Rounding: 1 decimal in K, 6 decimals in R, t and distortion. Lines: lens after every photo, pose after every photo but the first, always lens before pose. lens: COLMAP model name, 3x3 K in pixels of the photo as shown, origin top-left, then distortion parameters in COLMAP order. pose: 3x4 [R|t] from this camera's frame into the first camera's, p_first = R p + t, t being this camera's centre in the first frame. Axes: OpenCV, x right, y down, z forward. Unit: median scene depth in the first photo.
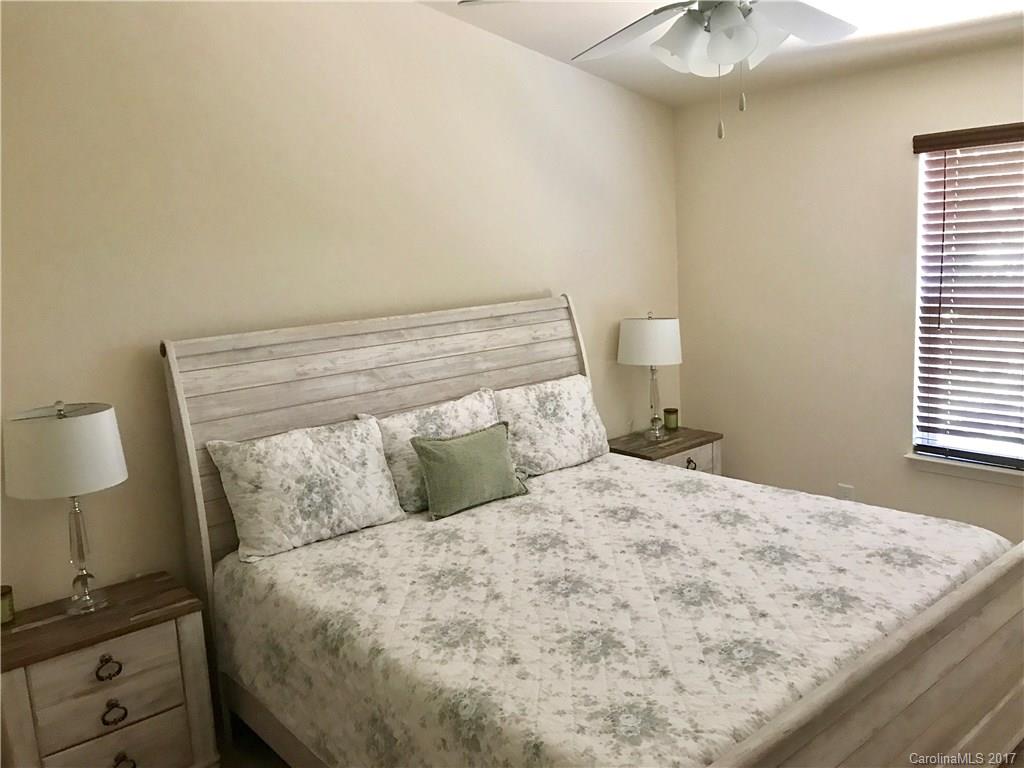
lens RADIAL K [[832.4, 0, 516.1], [0, 832.4, 388.0], [0, 0, 1]] dist [0.045088, -0.065761]
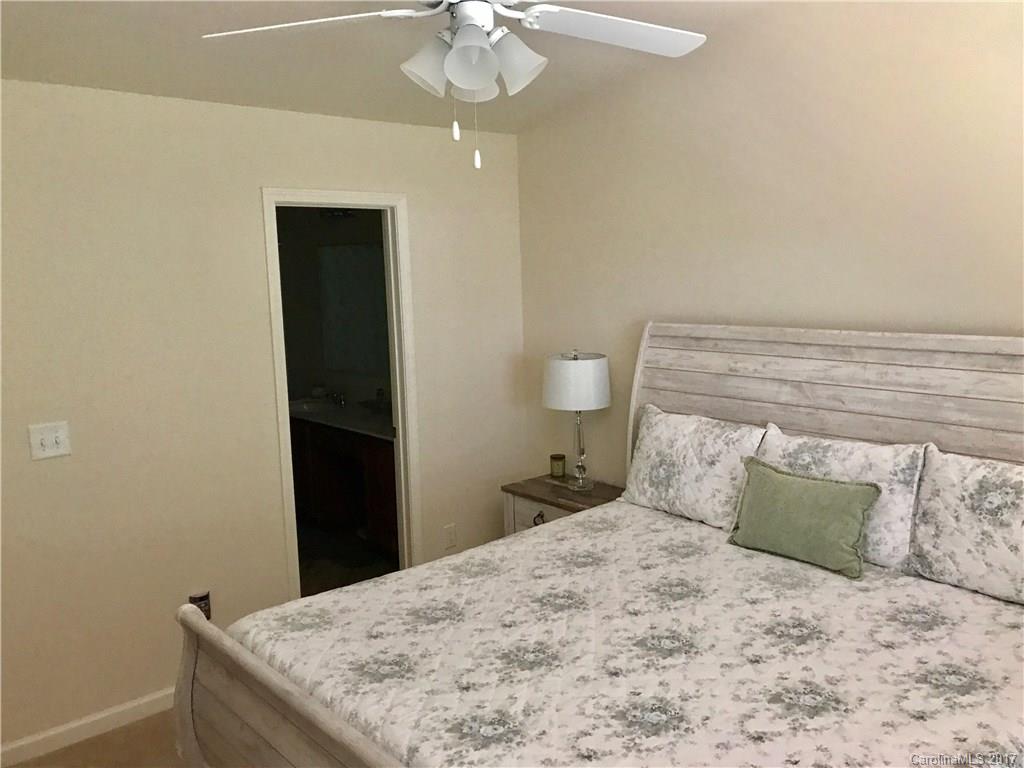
lens RADIAL K [[832.4, 0, 517.4], [0, 832.4, 379.2], [0, 0, 1]] dist [0.045088, -0.065761]
pose [[0.020098, 0.188970, -0.981777, 0.797304], [-0.149355, 0.971524, 0.183940, -0.162287], [0.988579, 0.142936, 0.047749, 0.685635]]
